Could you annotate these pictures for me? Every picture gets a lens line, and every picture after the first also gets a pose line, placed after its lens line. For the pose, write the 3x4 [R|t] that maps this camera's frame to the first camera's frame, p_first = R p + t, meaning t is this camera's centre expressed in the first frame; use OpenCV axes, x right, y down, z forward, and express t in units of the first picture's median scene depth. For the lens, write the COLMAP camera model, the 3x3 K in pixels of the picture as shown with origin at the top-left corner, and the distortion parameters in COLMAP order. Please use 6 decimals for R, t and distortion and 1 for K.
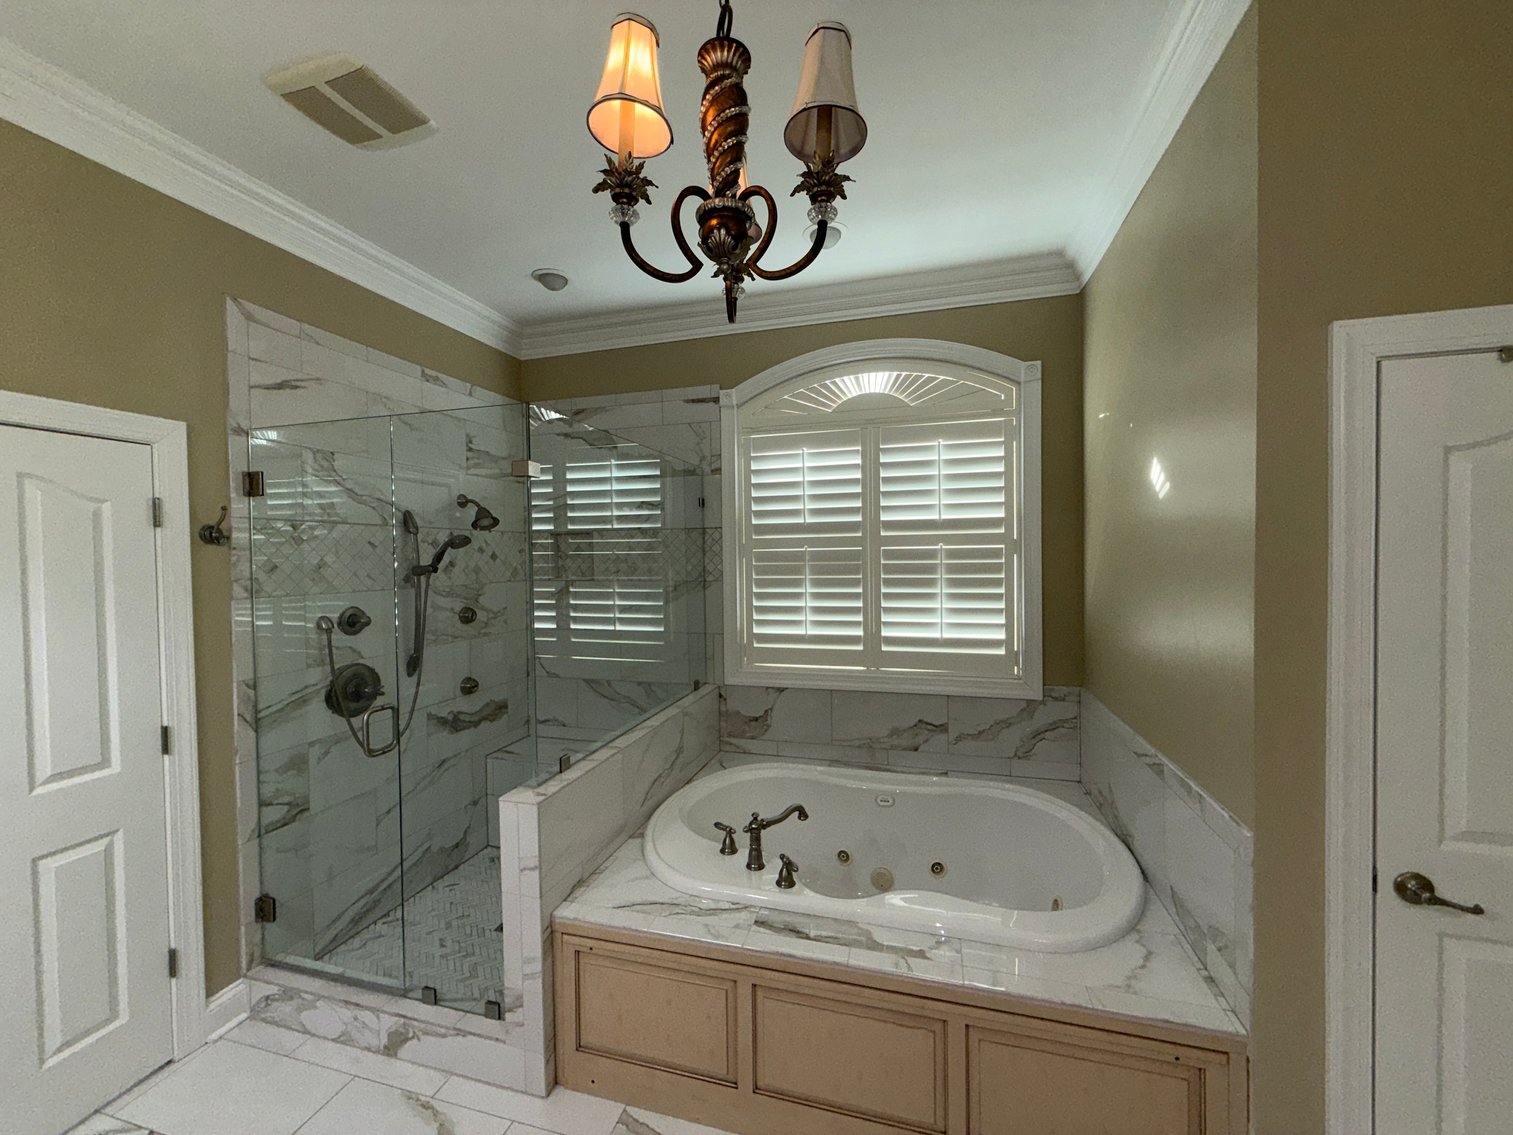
lens RADIAL K [[601.6, 0, 756.6], [0, 601.6, 566.6], [0, 0, 1]] dist [-0.000142, 0.000249]
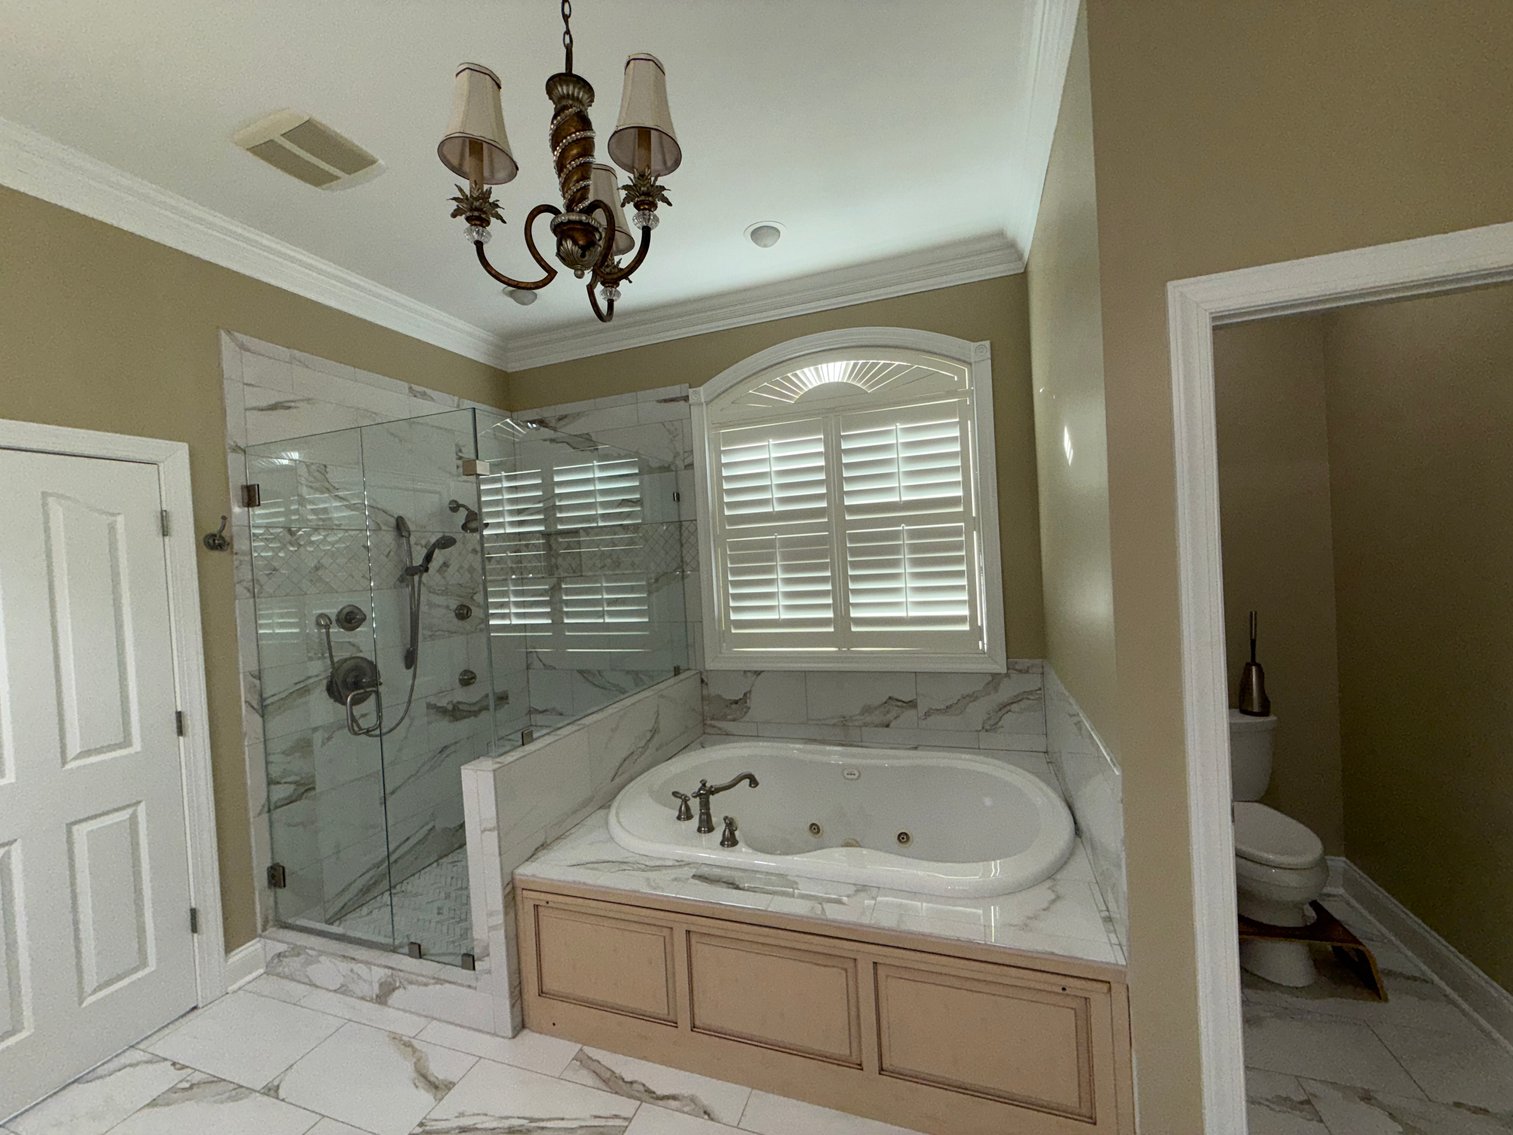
lens RADIAL K [[601.6, 0, 758.3], [0, 601.6, 567.1], [0, 0, 1]] dist [-0.000142, 0.000249]
pose [[0.997158, -0.041653, -0.062773, 0.162887], [0.041517, 0.999132, -0.003476, 0.036906], [0.062864, 0.000860, 0.998022, -0.055245]]
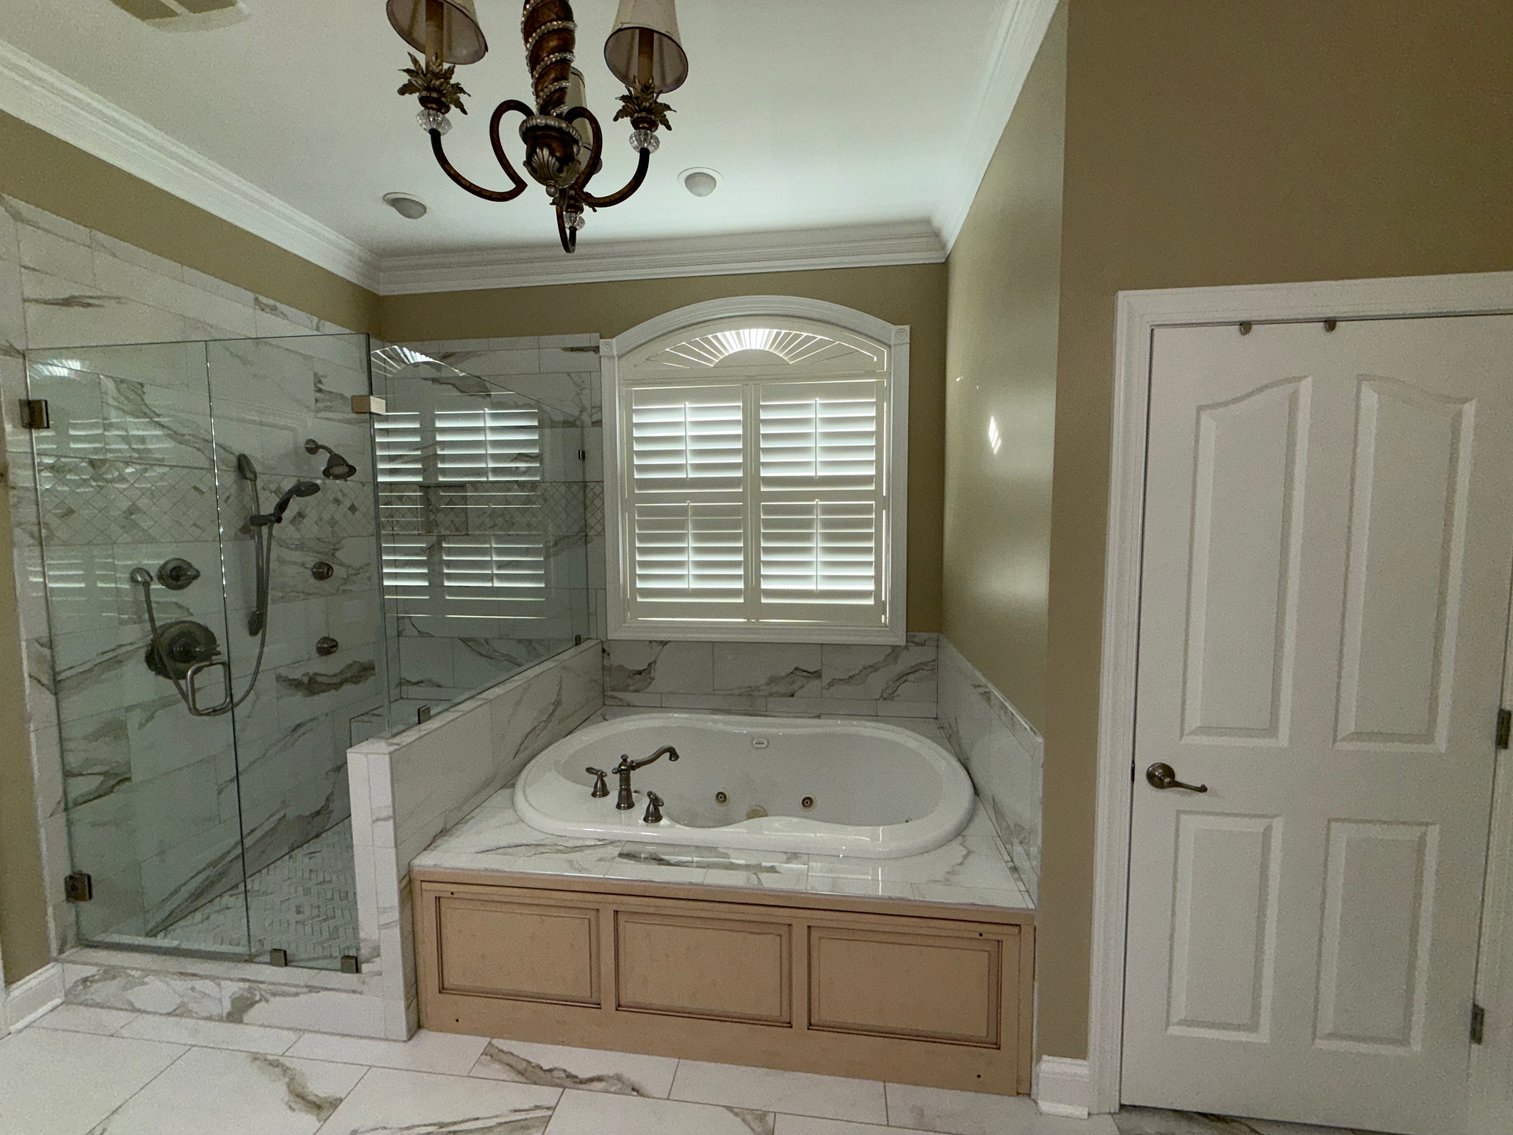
lens RADIAL K [[601.6, 0, 757.0], [0, 601.6, 567.0], [0, 0, 1]] dist [-0.000142, 0.000249]
pose [[0.988745, -0.003685, 0.149566, 0.063211], [-0.004405, 0.998546, 0.053722, 0.030759], [-0.149547, -0.053776, 0.987291, -0.026812]]
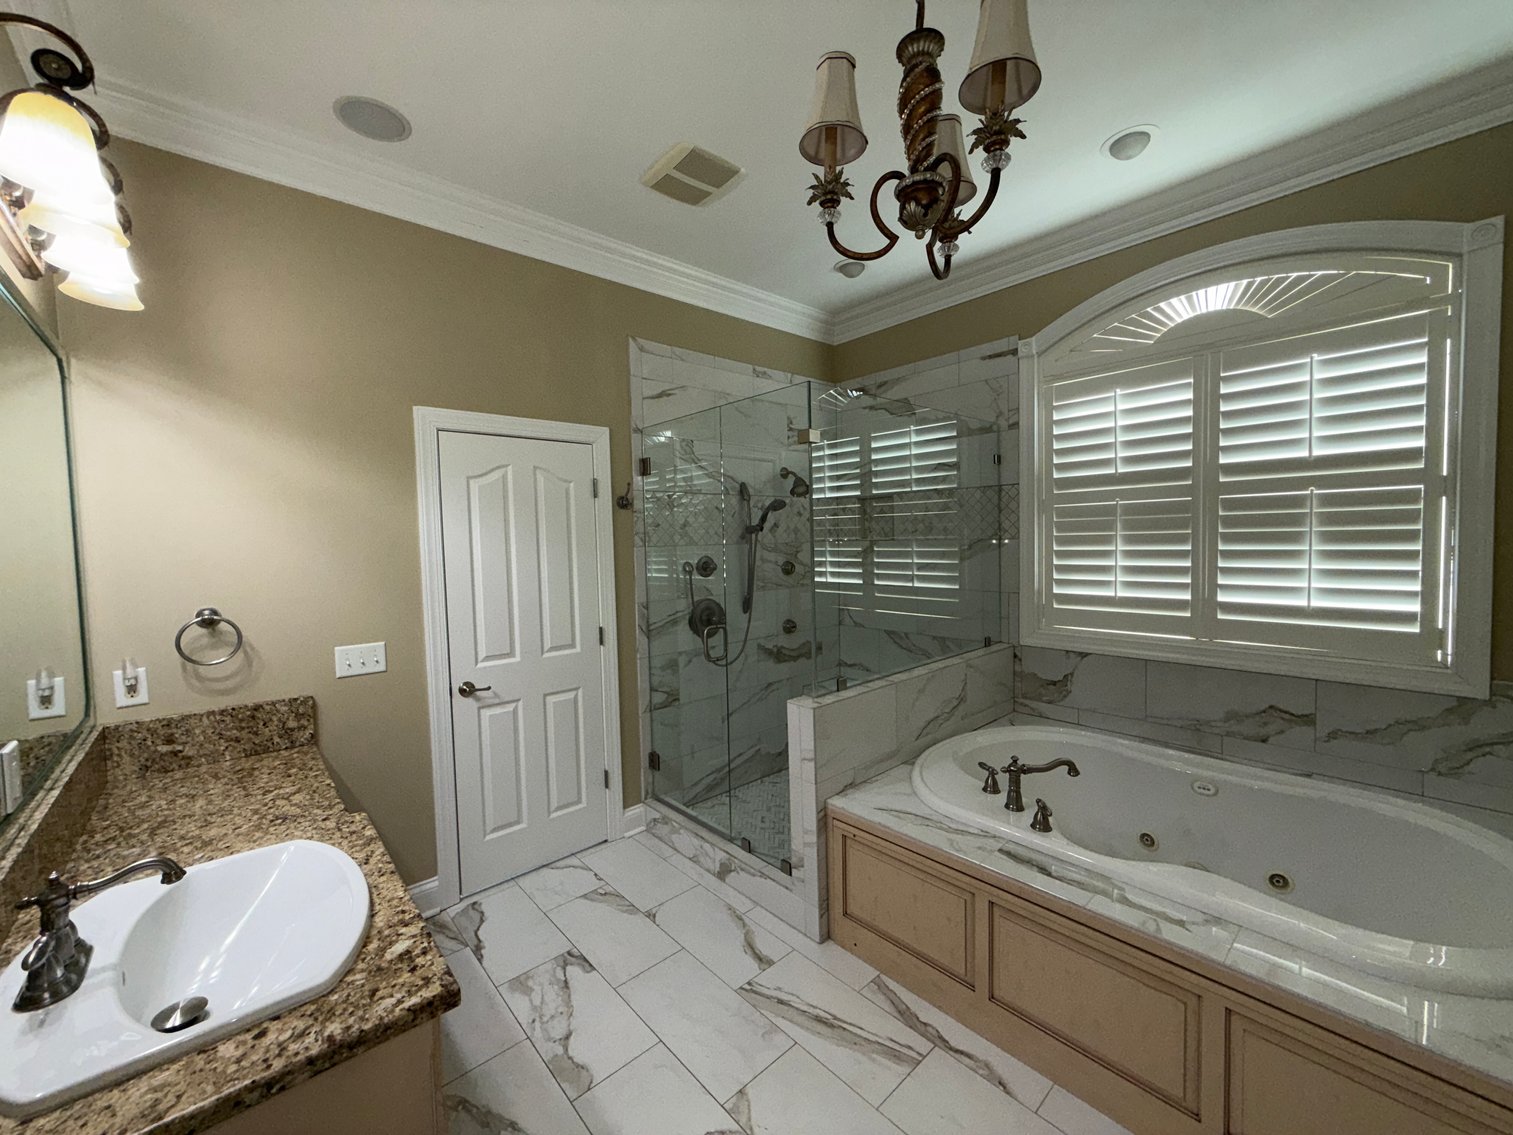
lens RADIAL K [[601.6, 0, 756.0], [0, 601.6, 566.4], [0, 0, 1]] dist [-0.000142, 0.000249]
pose [[0.846656, 0.018568, -0.531816, 0.148809], [0.001620, 0.999296, 0.037469, 0.045599], [0.532138, -0.032585, 0.846030, -0.077499]]
